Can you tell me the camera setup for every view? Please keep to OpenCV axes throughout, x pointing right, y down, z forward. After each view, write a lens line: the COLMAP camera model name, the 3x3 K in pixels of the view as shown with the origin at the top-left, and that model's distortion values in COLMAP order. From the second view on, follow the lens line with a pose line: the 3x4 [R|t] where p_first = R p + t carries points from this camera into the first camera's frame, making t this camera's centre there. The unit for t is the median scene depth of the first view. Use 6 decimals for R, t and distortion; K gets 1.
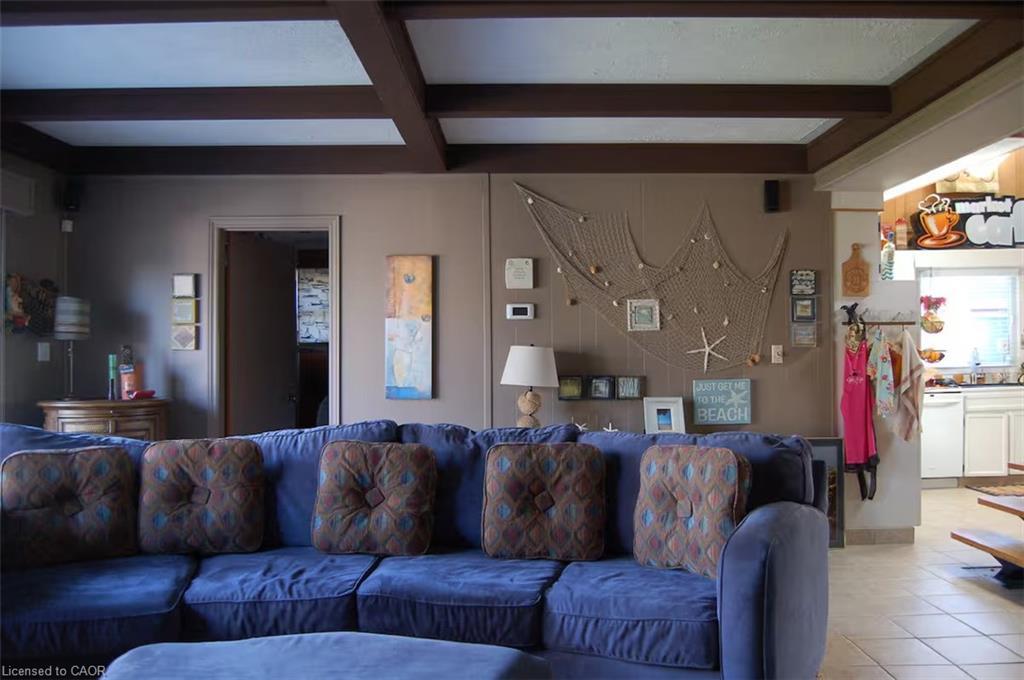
lens RADIAL K [[785.0, 0, 524.3], [0, 785.0, 338.9], [0, 0, 1]] dist [-0.097375, 0.038584]
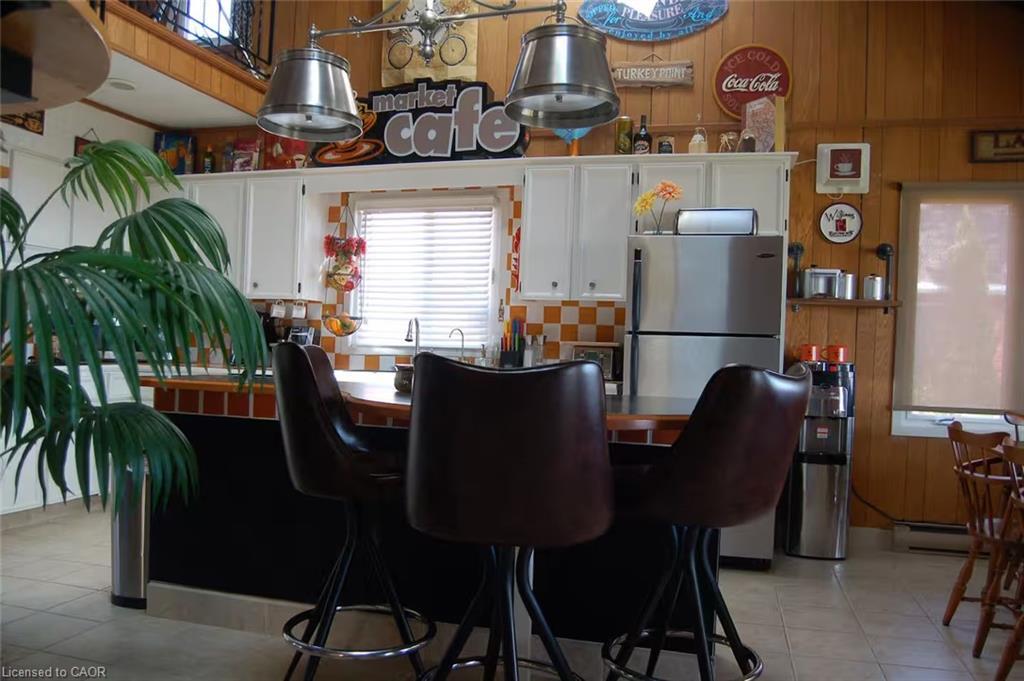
lens RADIAL K [[785.0, 0, 524.3], [0, 785.0, 339.4], [0, 0, 1]] dist [-0.097375, 0.038584]
pose [[0.961117, 0.050280, -0.271526, 0.887137], [-0.048824, 0.998734, 0.012121, 0.018364], [0.271792, 0.001607, 0.962355, 0.386603]]
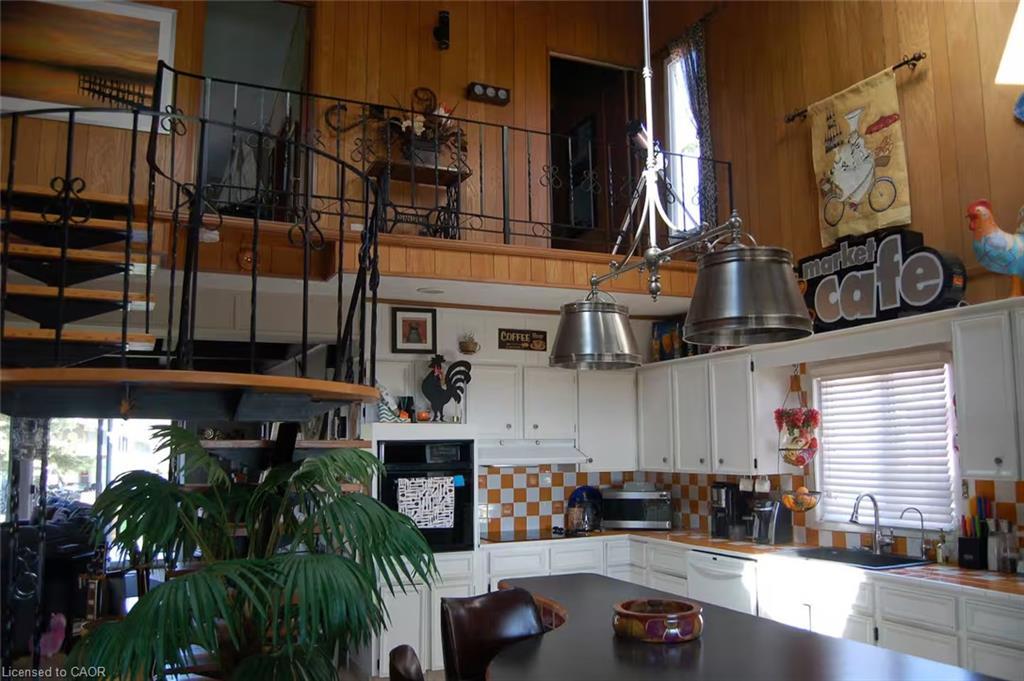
lens RADIAL K [[785.0, 0, 524.3], [0, 785.0, 339.4], [0, 0, 1]] dist [-0.097375, 0.038584]
pose [[0.417666, -0.099606, -0.903125, 1.055979], [0.009673, 0.994404, -0.105200, -0.048006], [0.908549, 0.035202, 0.416292, 0.514135]]
